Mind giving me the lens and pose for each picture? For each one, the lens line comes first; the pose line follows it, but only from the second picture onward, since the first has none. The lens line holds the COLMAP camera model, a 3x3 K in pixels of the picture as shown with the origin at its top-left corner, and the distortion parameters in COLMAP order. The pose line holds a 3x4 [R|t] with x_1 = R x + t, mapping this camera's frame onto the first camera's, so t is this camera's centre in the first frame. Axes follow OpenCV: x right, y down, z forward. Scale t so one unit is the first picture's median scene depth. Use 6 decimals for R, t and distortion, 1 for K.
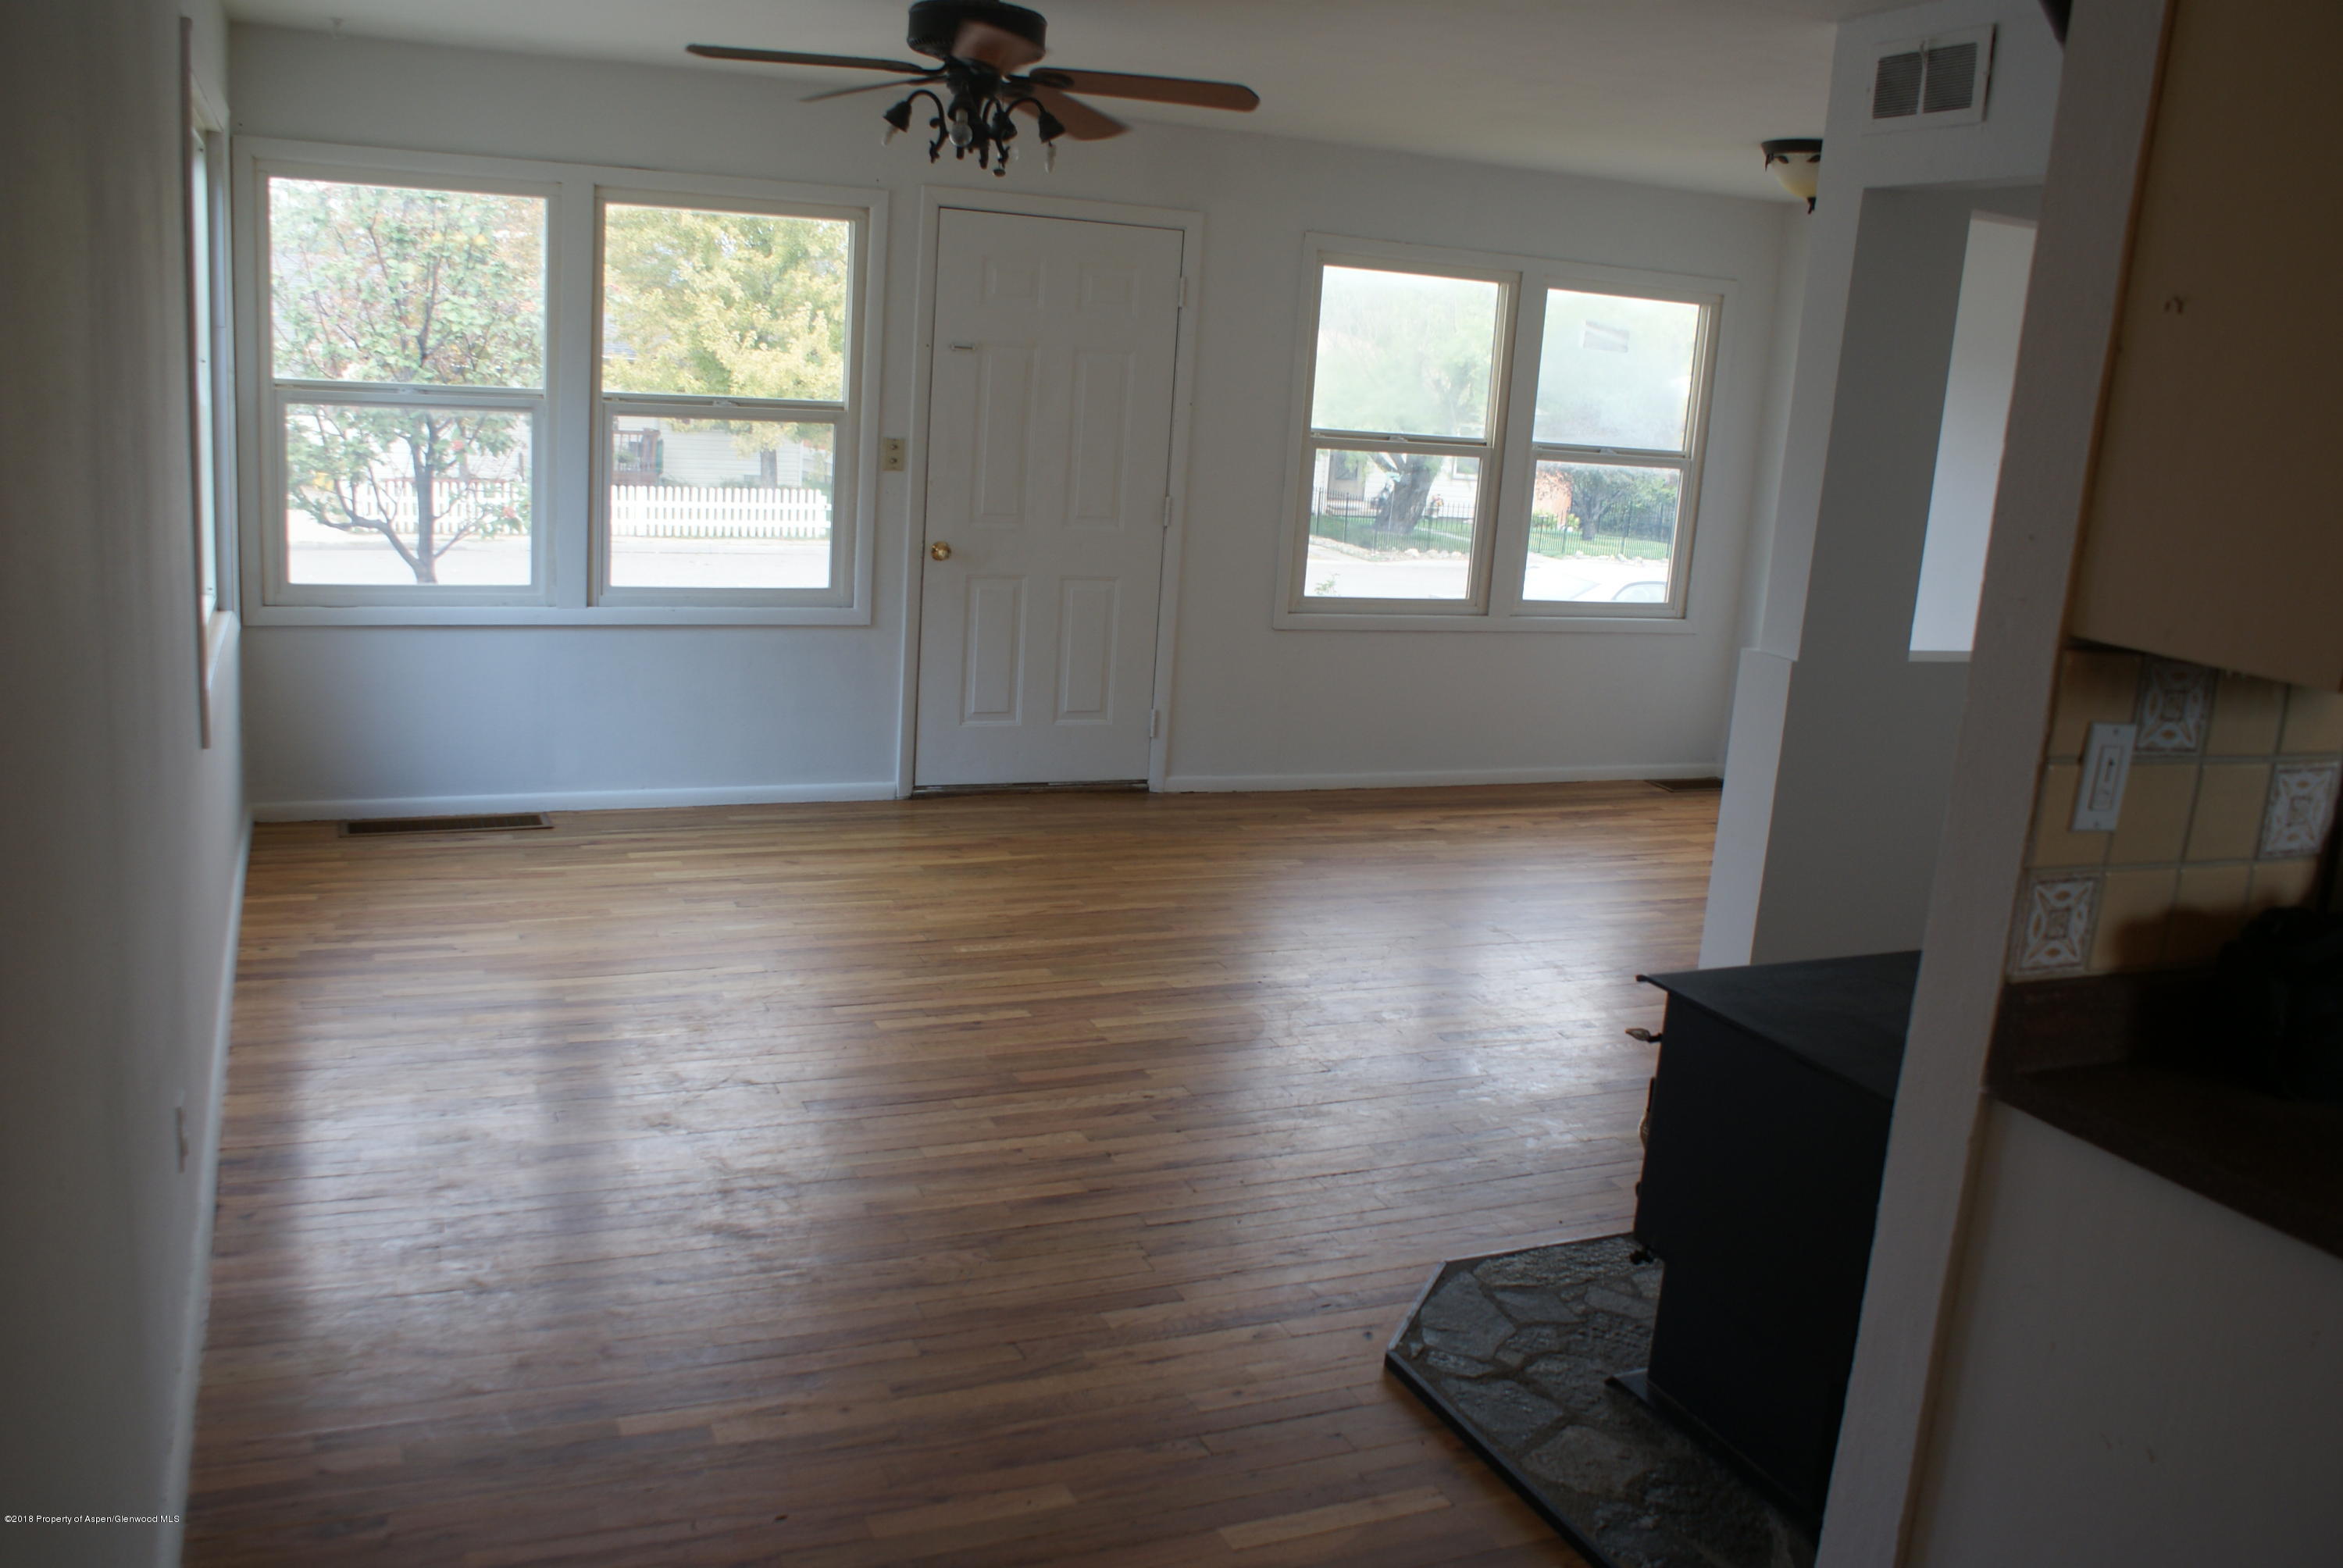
lens RADIAL K [[1941.4, 0, 1171.5], [0, 1941.4, 784.0], [0, 0, 1]] dist [0.007428, 0.002347]
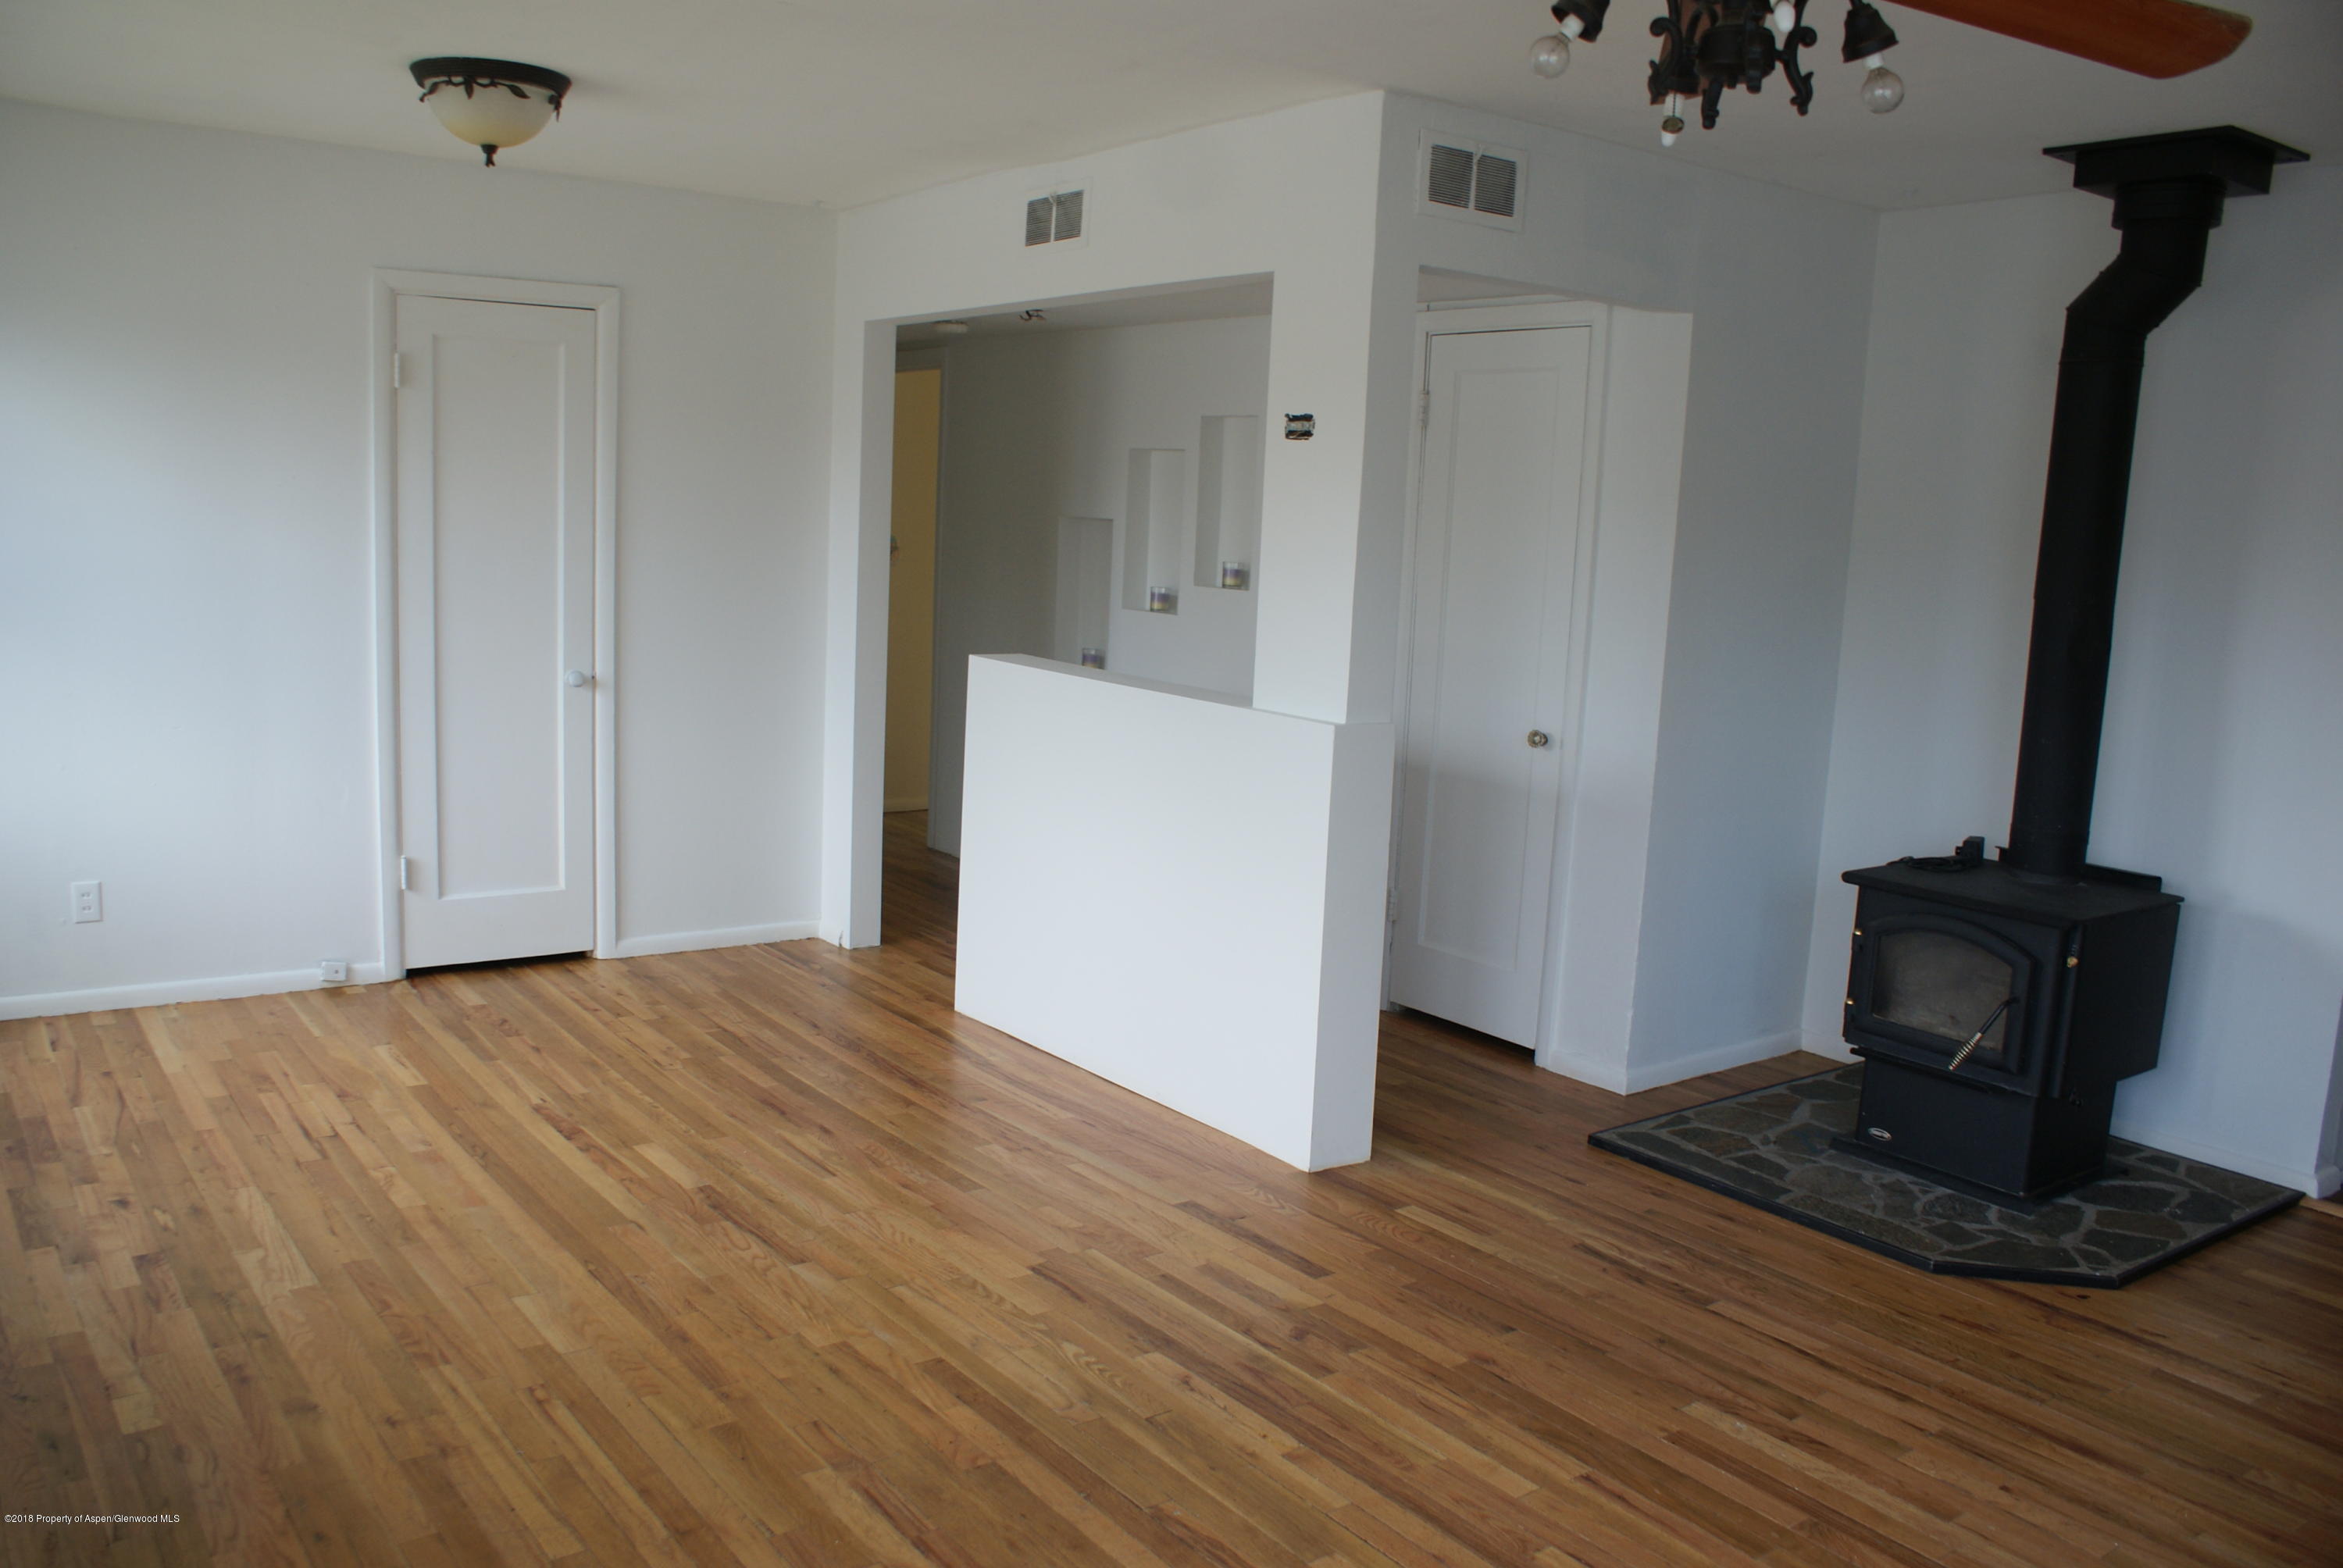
lens RADIAL K [[1872.0, 0, 1171.5], [0, 1872.0, 784.0], [0, 0, 1]] dist [-0.075663, 0.000440]
pose [[-0.210979, -0.240047, 0.947557, -0.633174], [0.143917, 0.951185, 0.273010, -0.336541], [-0.966838, 0.193969, -0.166133, 1.361042]]
